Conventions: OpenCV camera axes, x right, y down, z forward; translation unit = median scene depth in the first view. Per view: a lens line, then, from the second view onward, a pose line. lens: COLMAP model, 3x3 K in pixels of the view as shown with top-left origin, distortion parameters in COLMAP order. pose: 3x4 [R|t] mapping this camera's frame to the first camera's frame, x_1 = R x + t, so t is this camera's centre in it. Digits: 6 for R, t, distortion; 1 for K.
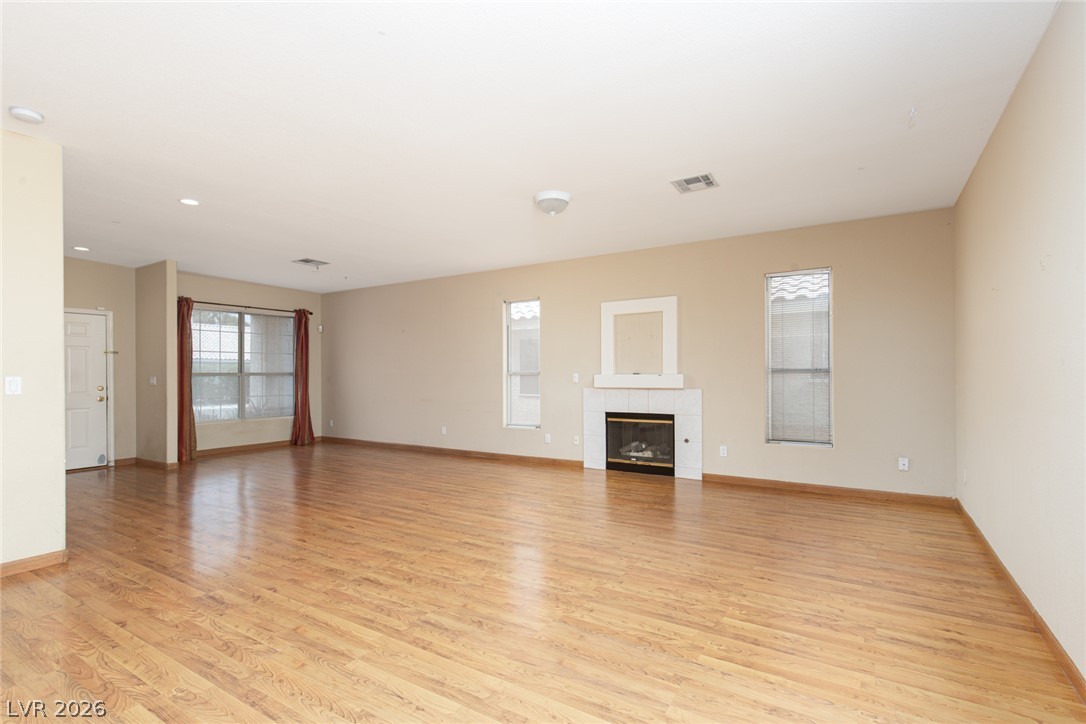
lens RADIAL K [[483.8, 0, 591.2], [0, 483.8, 371.7], [0, 0, 1]] dist [0.002858, 0.000446]
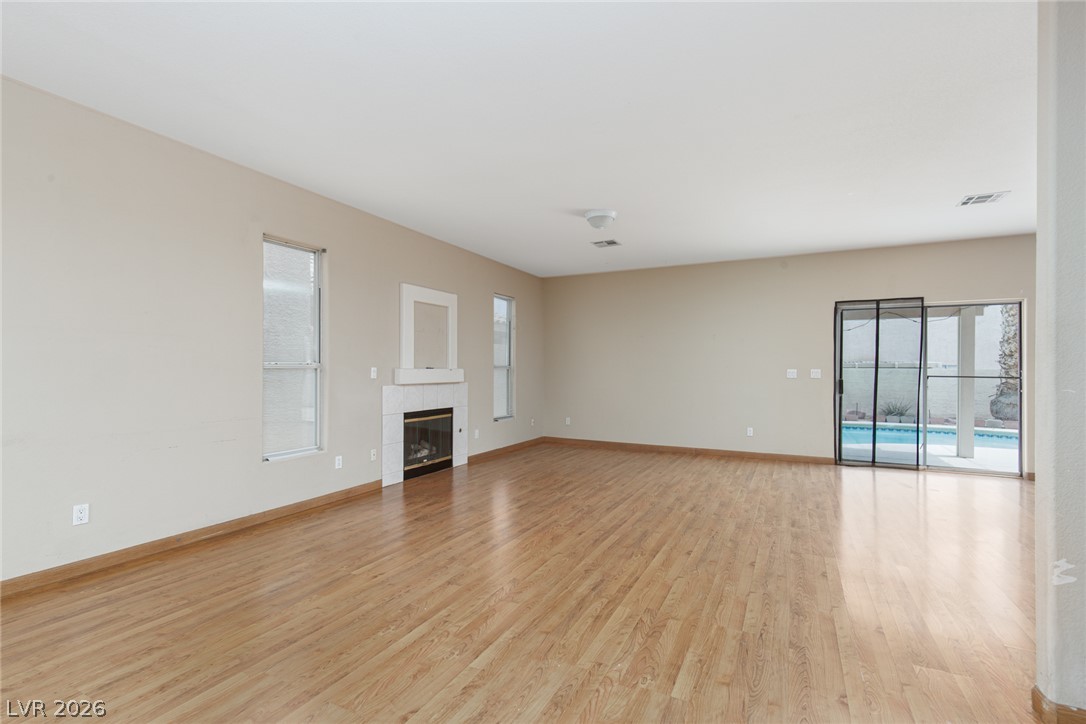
lens RADIAL K [[495.3, 0, 510.6], [0, 495.3, 366.4], [0, 0, 1]] dist [0.010064, 0.000165]
pose [[0.019228, 0.009300, 0.999772, -0.903264], [-0.008635, 0.999921, -0.009135, 0.008611], [-0.999778, -0.008457, 0.019307, 0.861395]]
